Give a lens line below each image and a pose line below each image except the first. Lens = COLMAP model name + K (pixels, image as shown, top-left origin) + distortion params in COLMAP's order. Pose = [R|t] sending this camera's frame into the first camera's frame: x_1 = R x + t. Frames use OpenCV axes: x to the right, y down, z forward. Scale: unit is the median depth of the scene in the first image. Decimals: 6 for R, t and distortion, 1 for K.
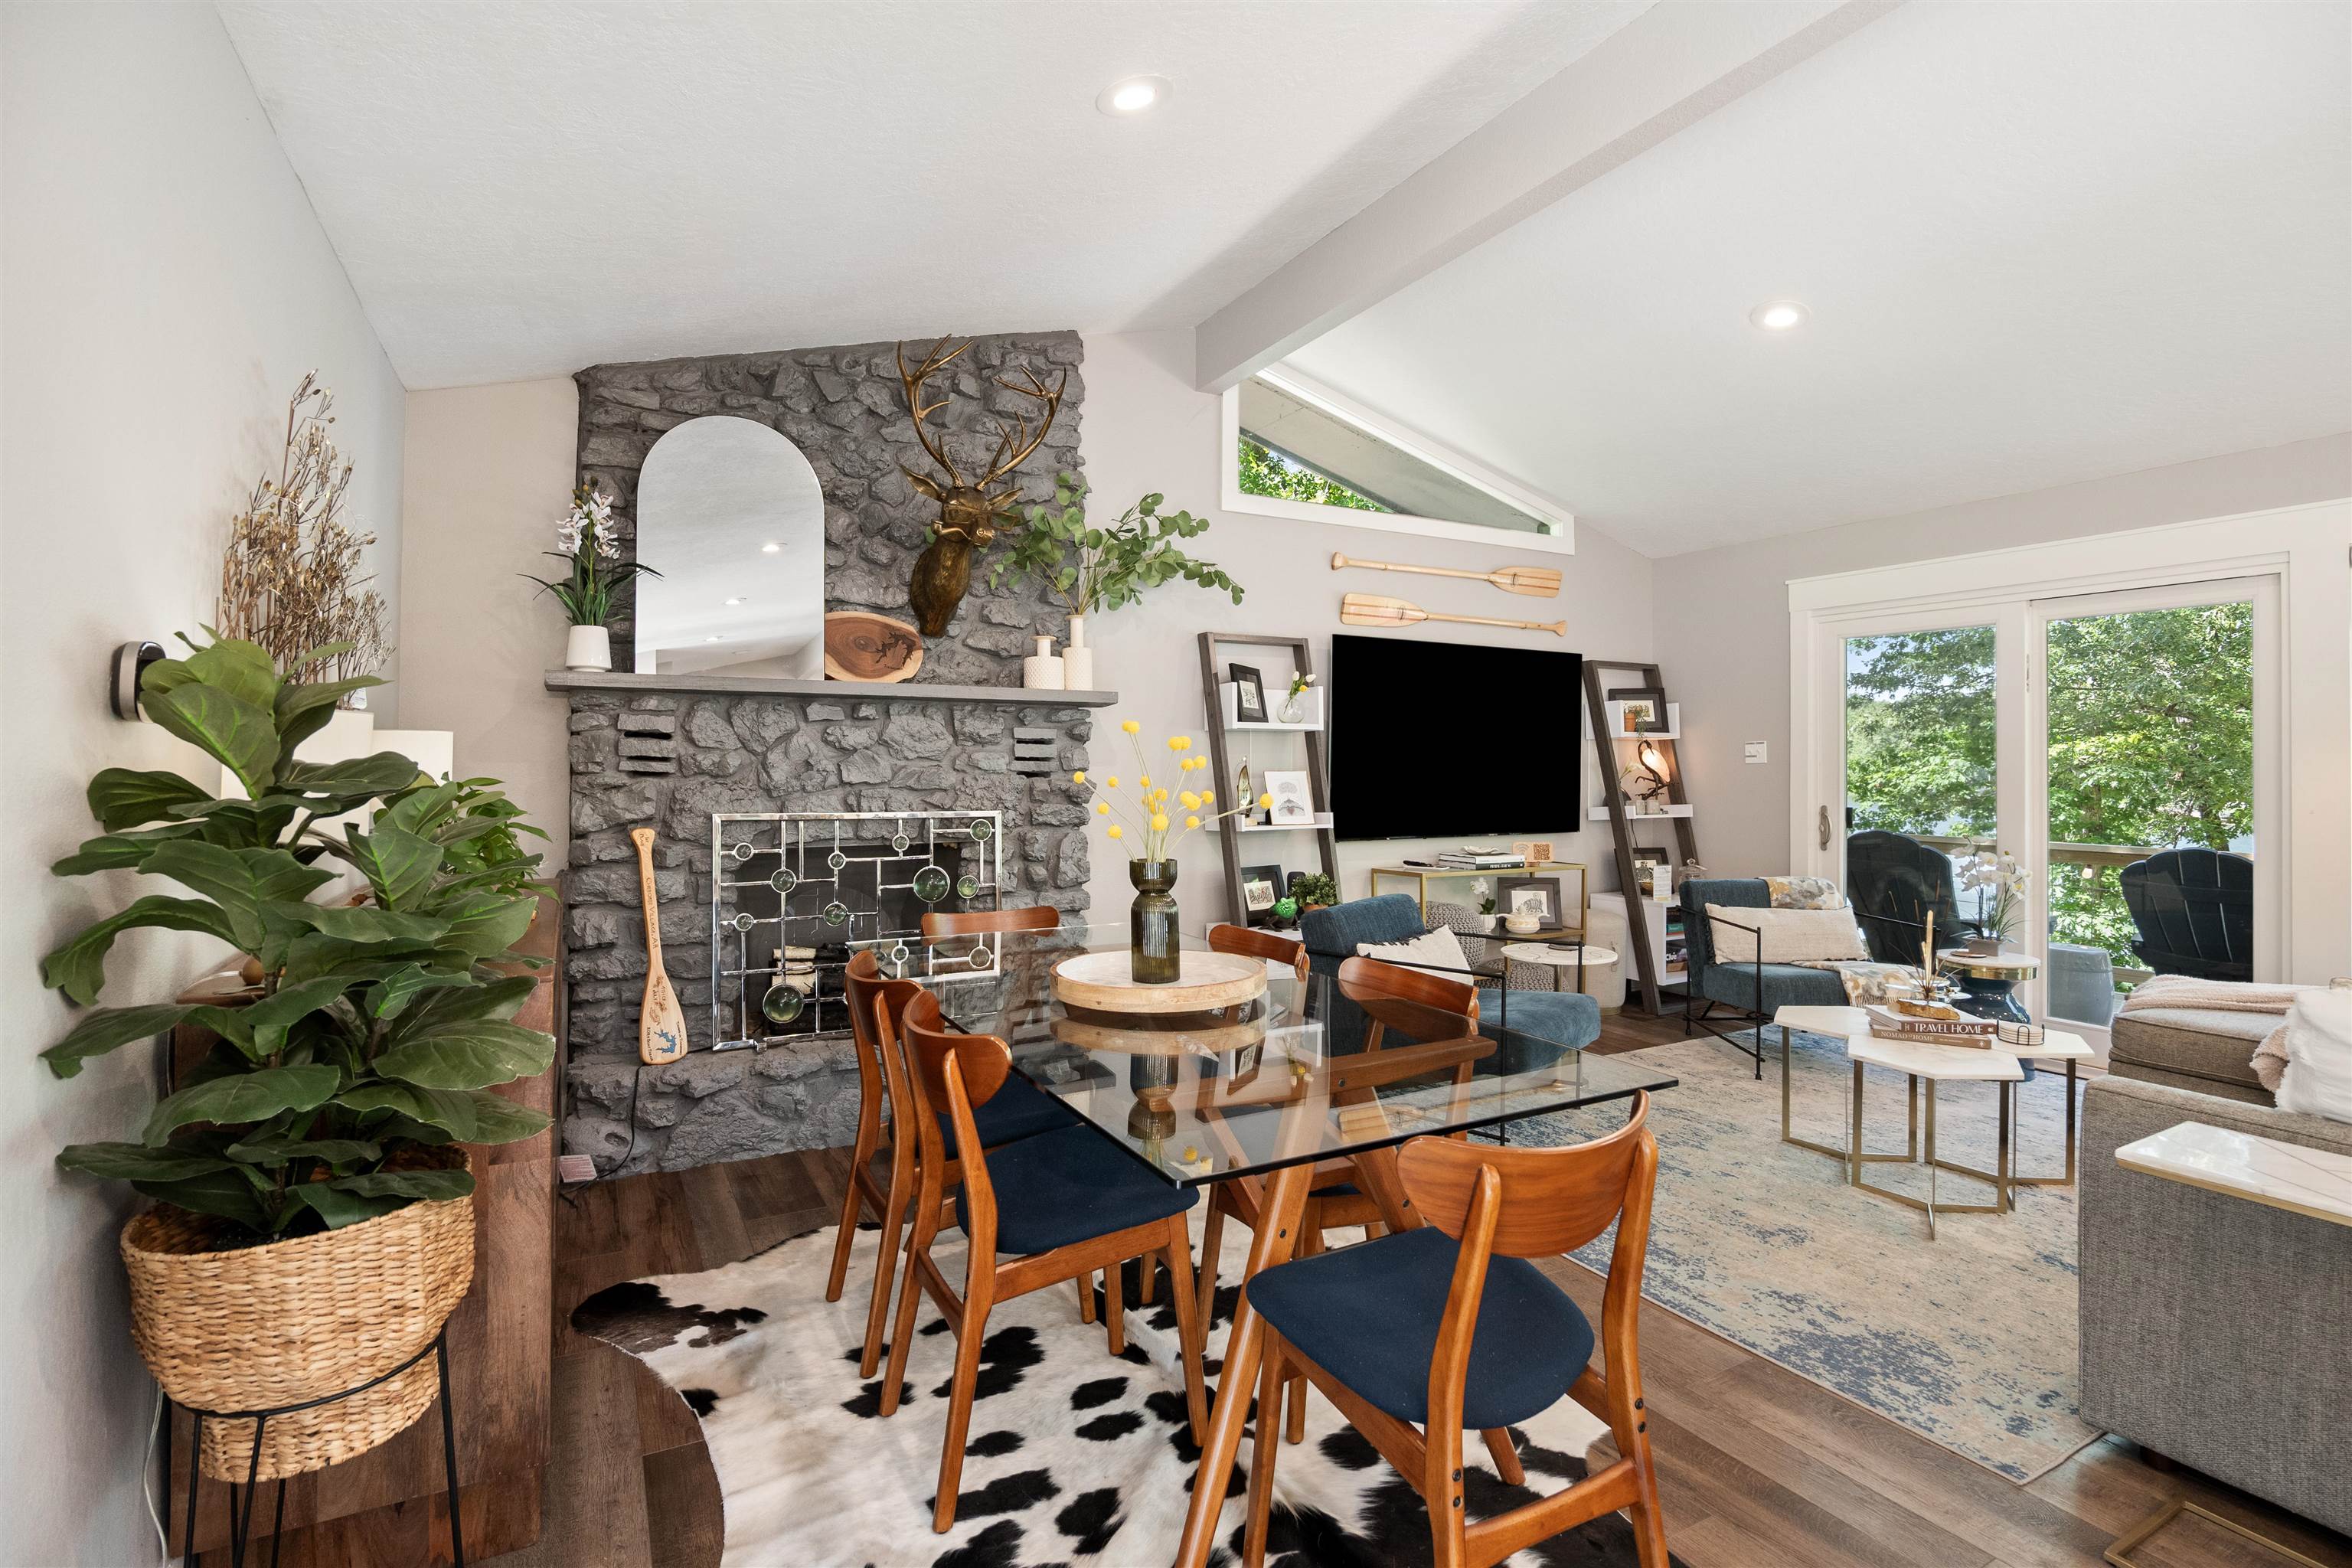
lens RADIAL K [[1107.4, 0, 1188.0], [0, 1107.4, 746.5], [0, 0, 1]] dist [-0.023157, 0.007517]
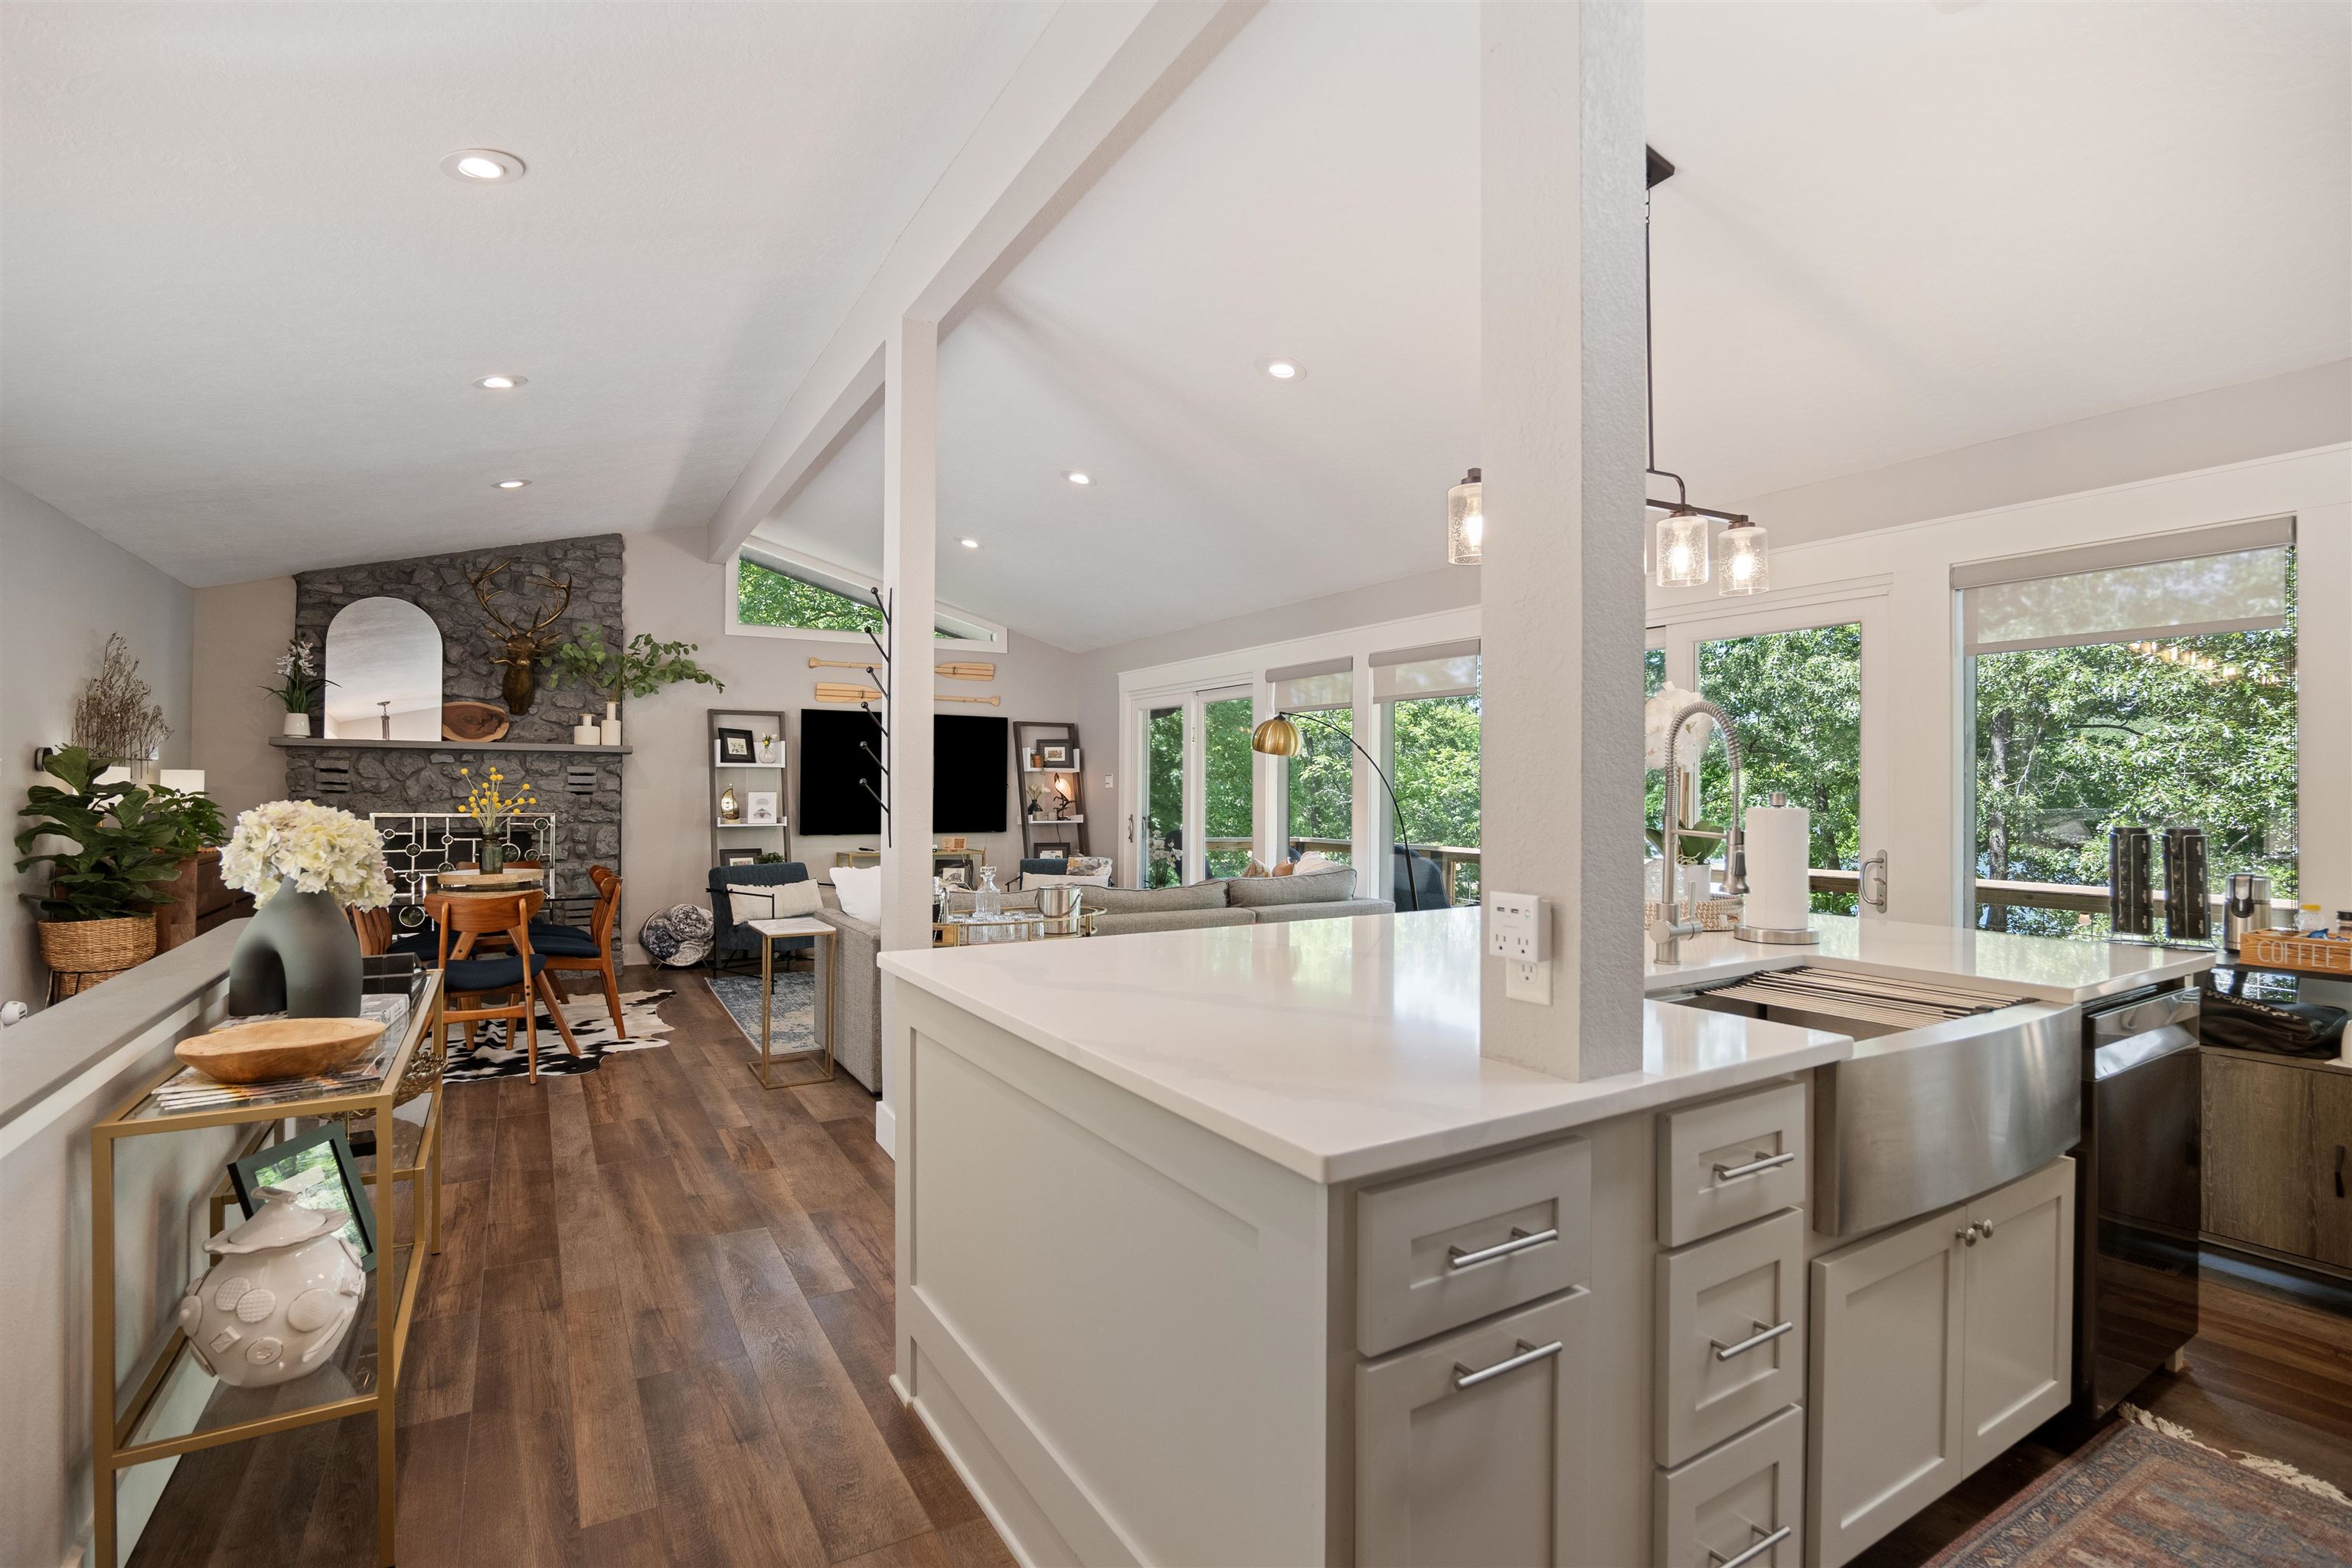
lens RADIAL K [[1107.4, 0, 1190.3], [0, 1107.4, 779.3], [0, 0, 1]] dist [-0.023157, 0.007517]
pose [[0.999365, 0.001706, 0.035578, 0.763830], [-0.001877, 0.999987, 0.004780, -0.006833], [-0.035569, -0.004844, 0.999355, -0.772868]]
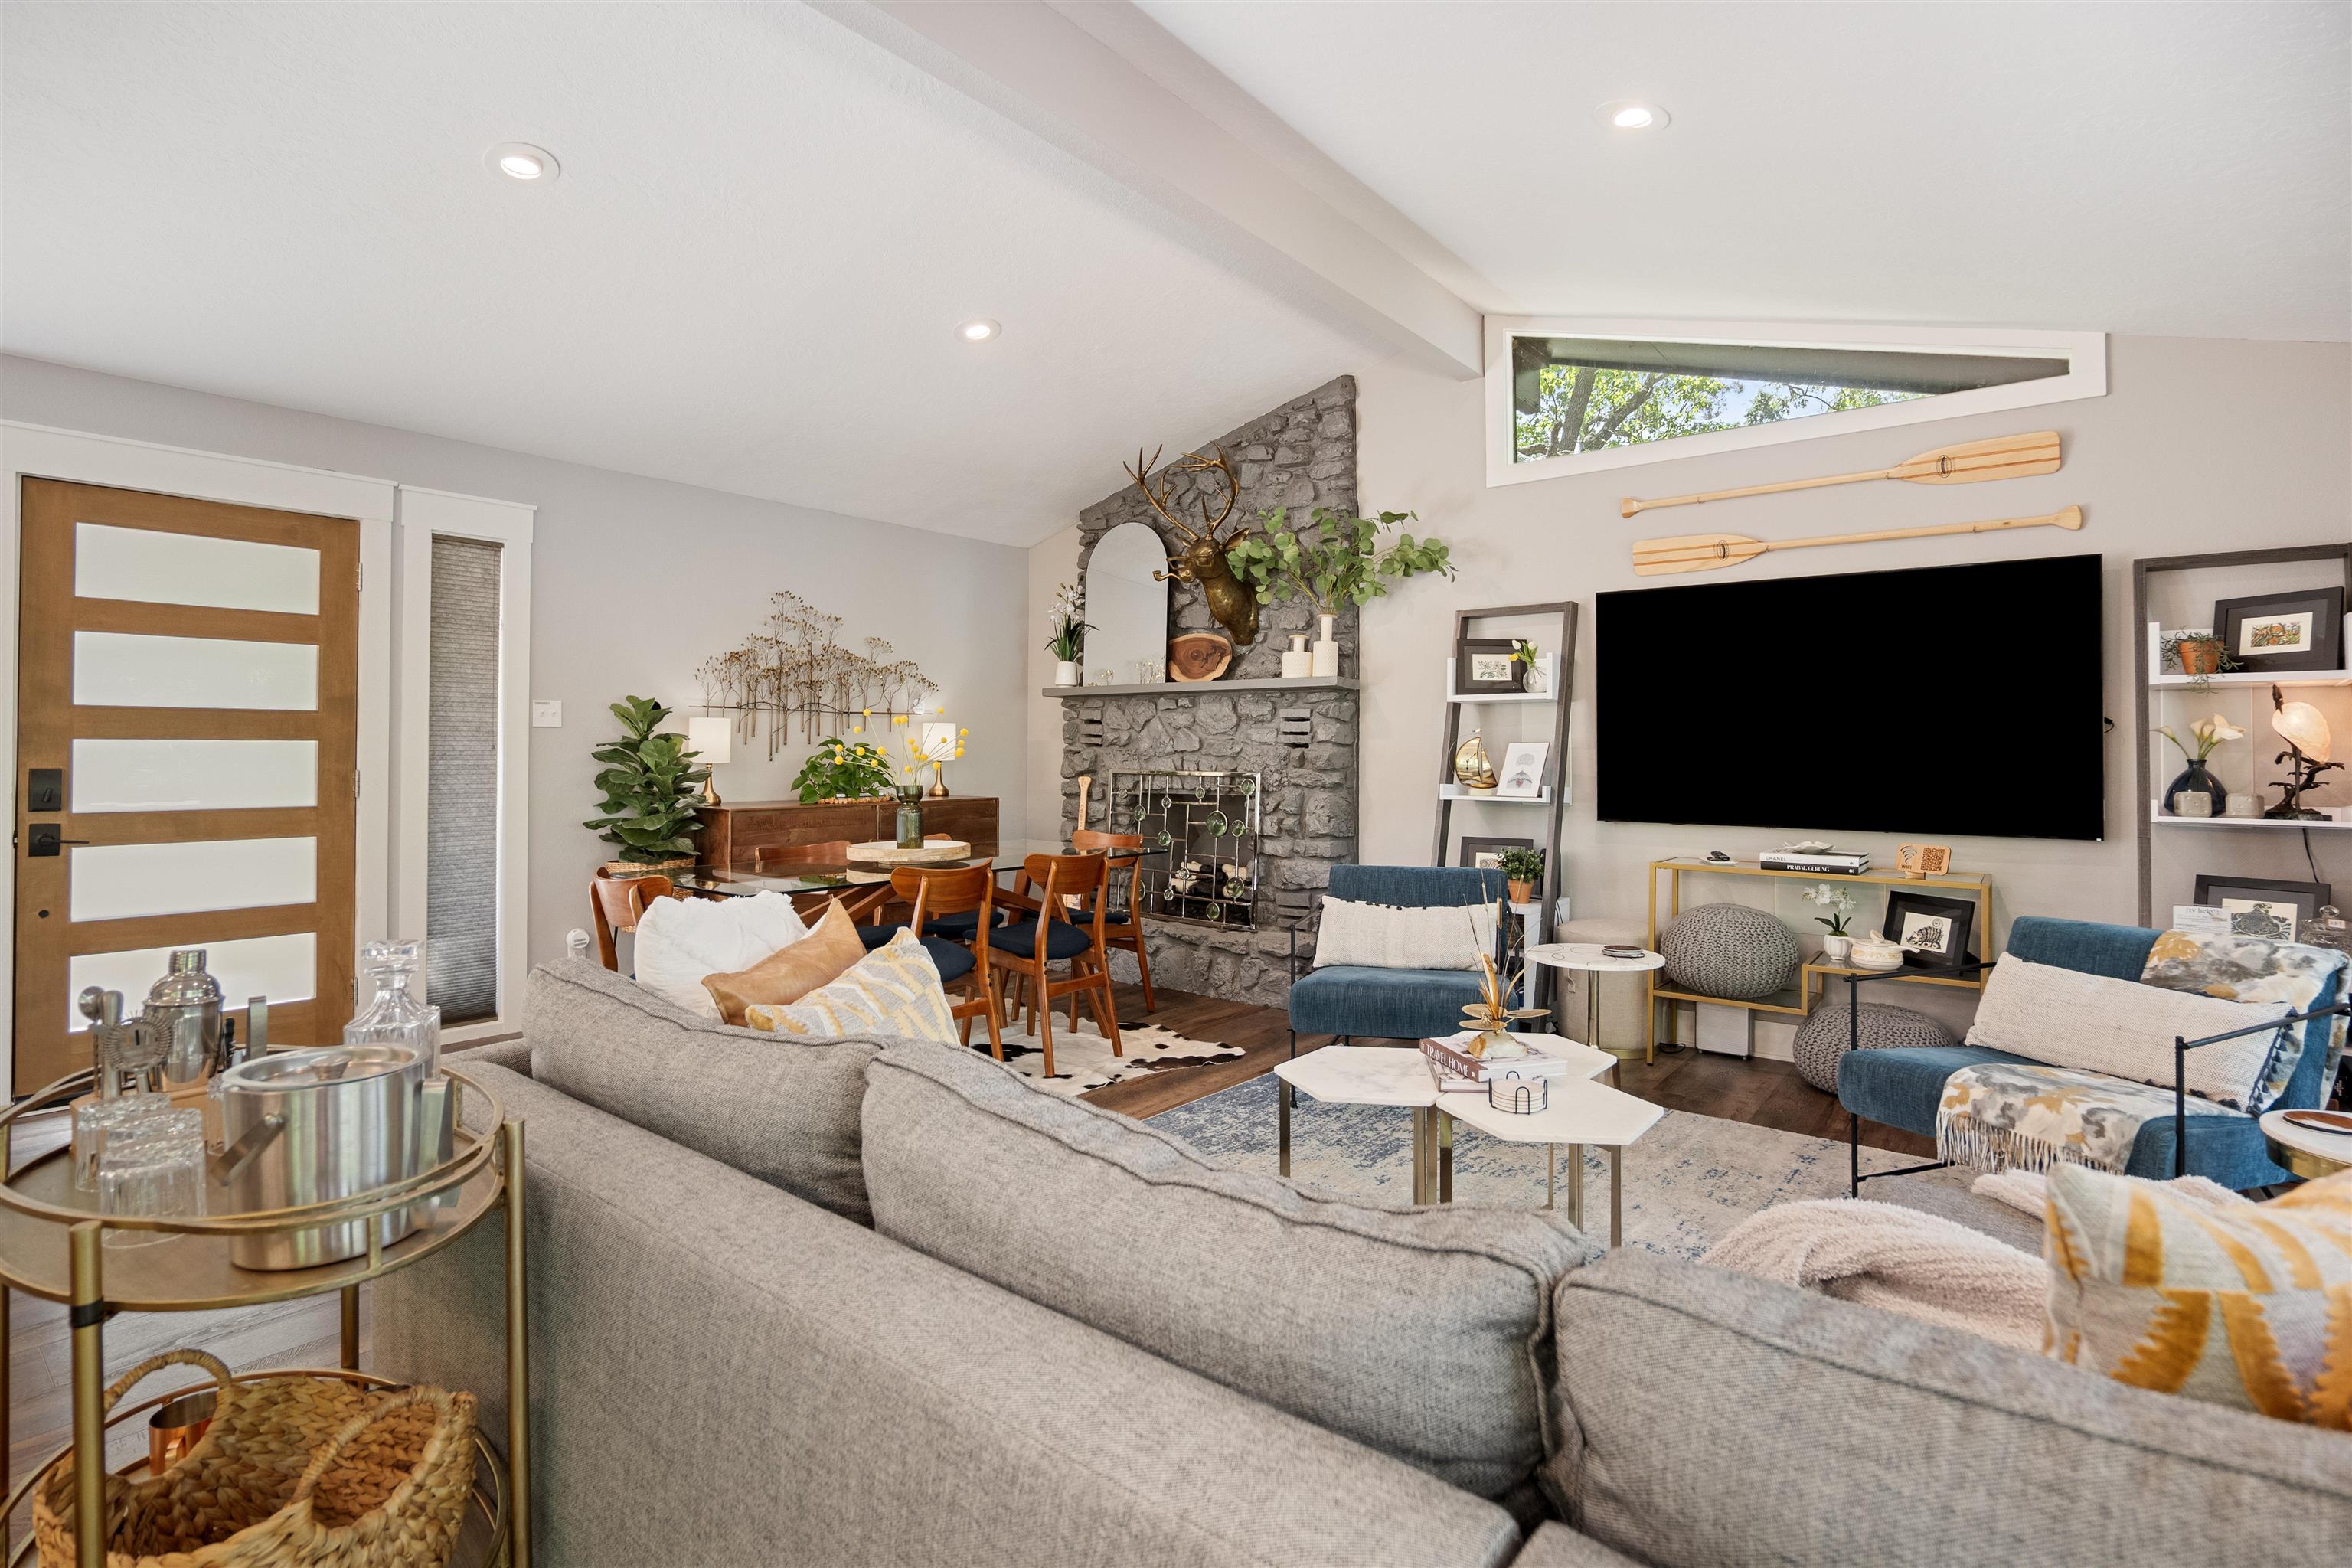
lens RADIAL K [[1107.4, 0, 1191.3], [0, 1107.4, 740.4], [0, 0, 1]] dist [-0.023157, 0.007517]
pose [[0.400165, -0.011825, -0.916367, 0.977599], [0.008721, 0.999921, -0.009095, 0.029992], [0.916402, -0.004352, 0.400236, 0.387997]]
